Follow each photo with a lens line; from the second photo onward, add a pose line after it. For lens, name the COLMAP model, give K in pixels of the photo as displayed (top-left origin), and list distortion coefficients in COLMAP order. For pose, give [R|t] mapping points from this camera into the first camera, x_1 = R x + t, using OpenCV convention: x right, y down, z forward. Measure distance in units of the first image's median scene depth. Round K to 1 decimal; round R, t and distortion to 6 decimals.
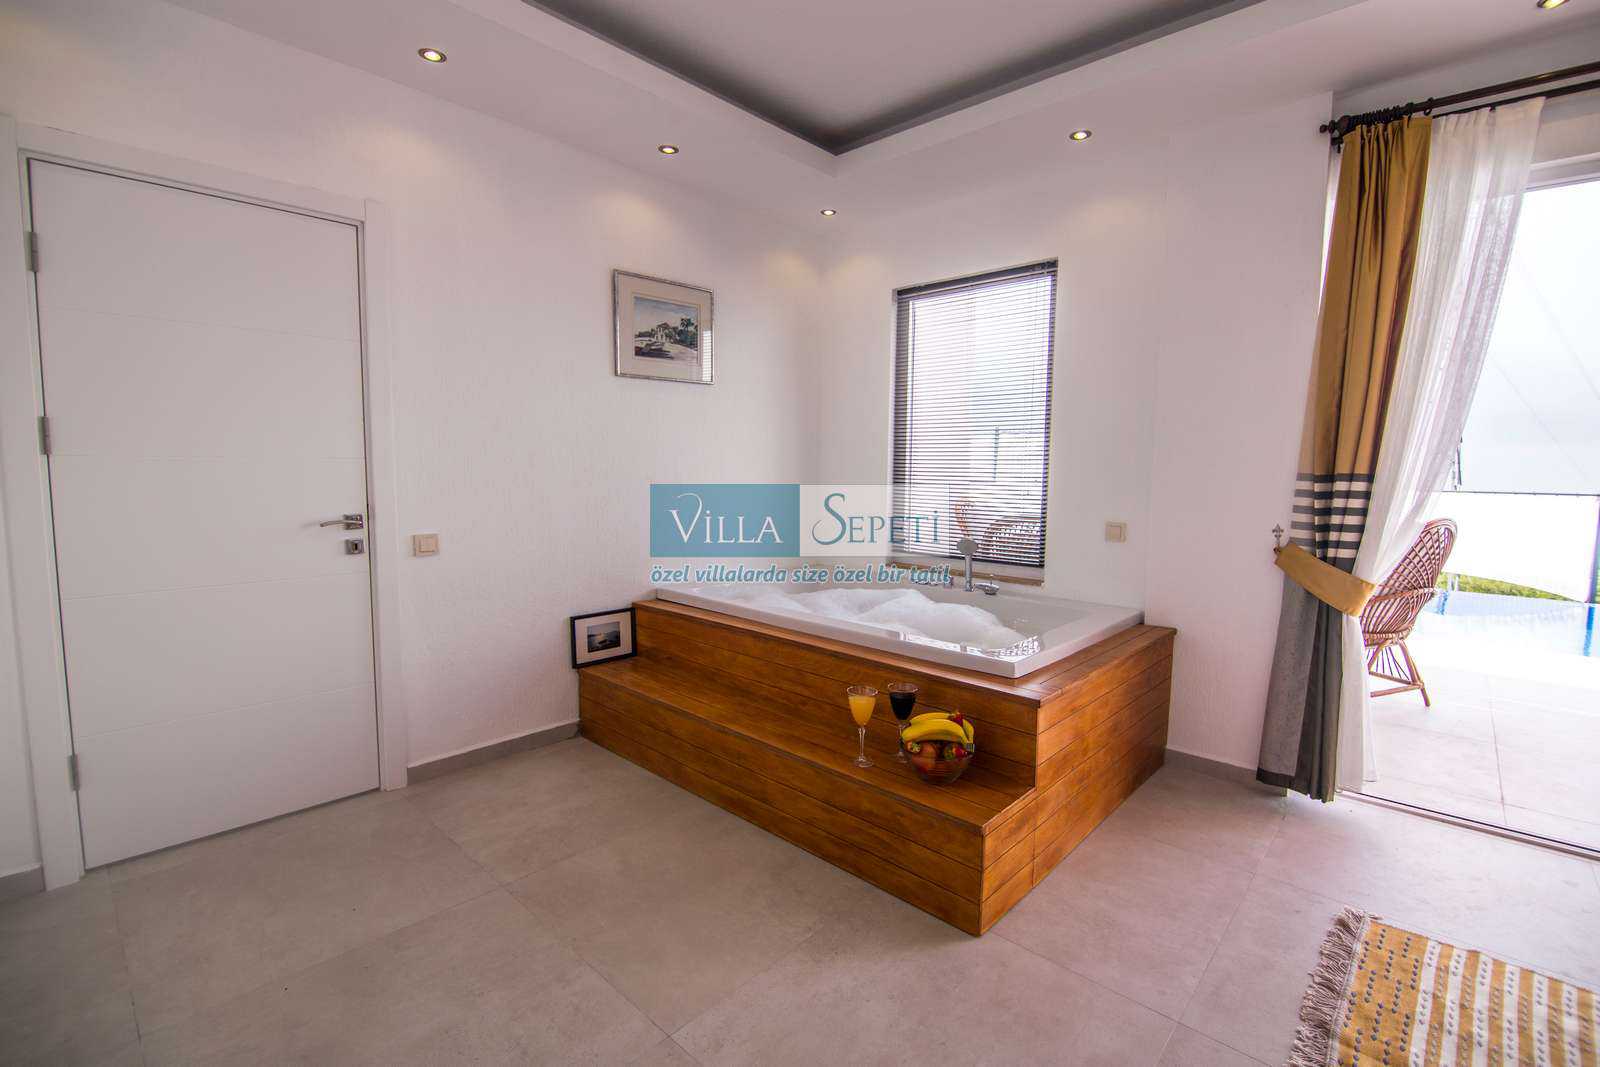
lens RADIAL K [[717.6, 0, 805.1], [0, 717.6, 528.8], [0, 0, 1]] dist [-0.025249, -0.000053]
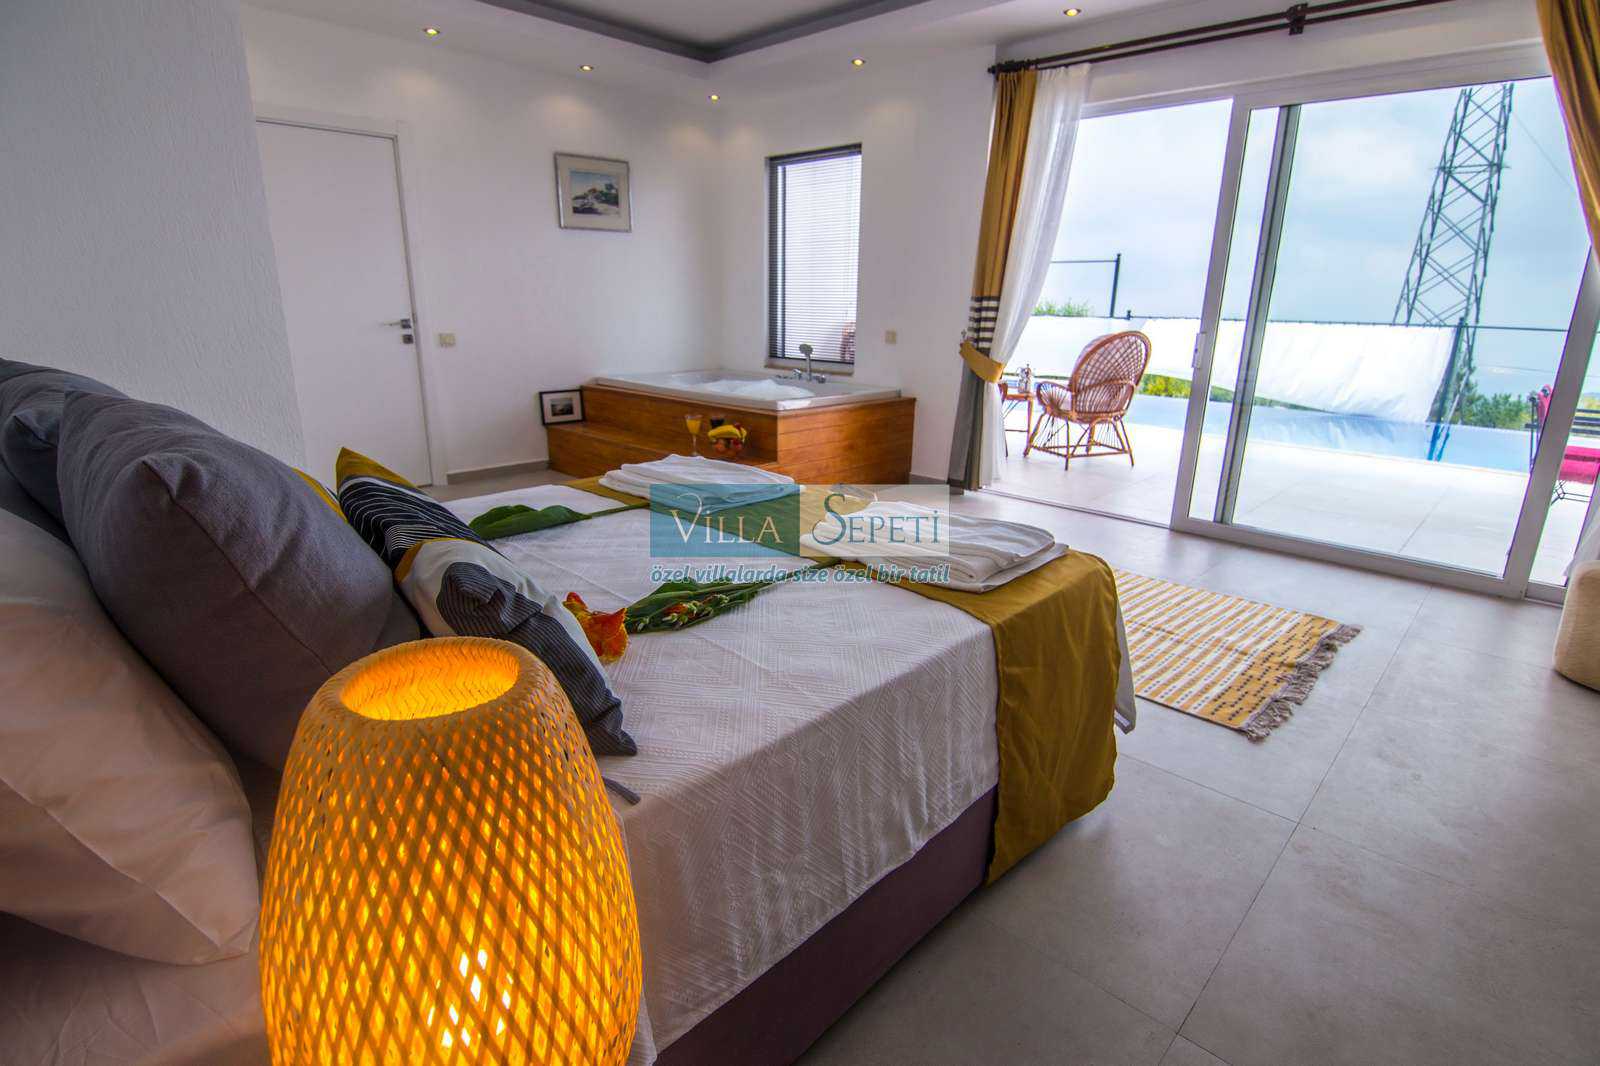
lens RADIAL K [[809.8, 0, 815.6], [0, 809.8, 544.8], [0, 0, 1]] dist [-0.026672, -0.000029]
pose [[0.999895, 0.009090, -0.011241, 0.284173], [-0.006588, 0.978659, 0.205386, 0.081282], [0.012868, -0.205290, 0.978616, -0.746373]]
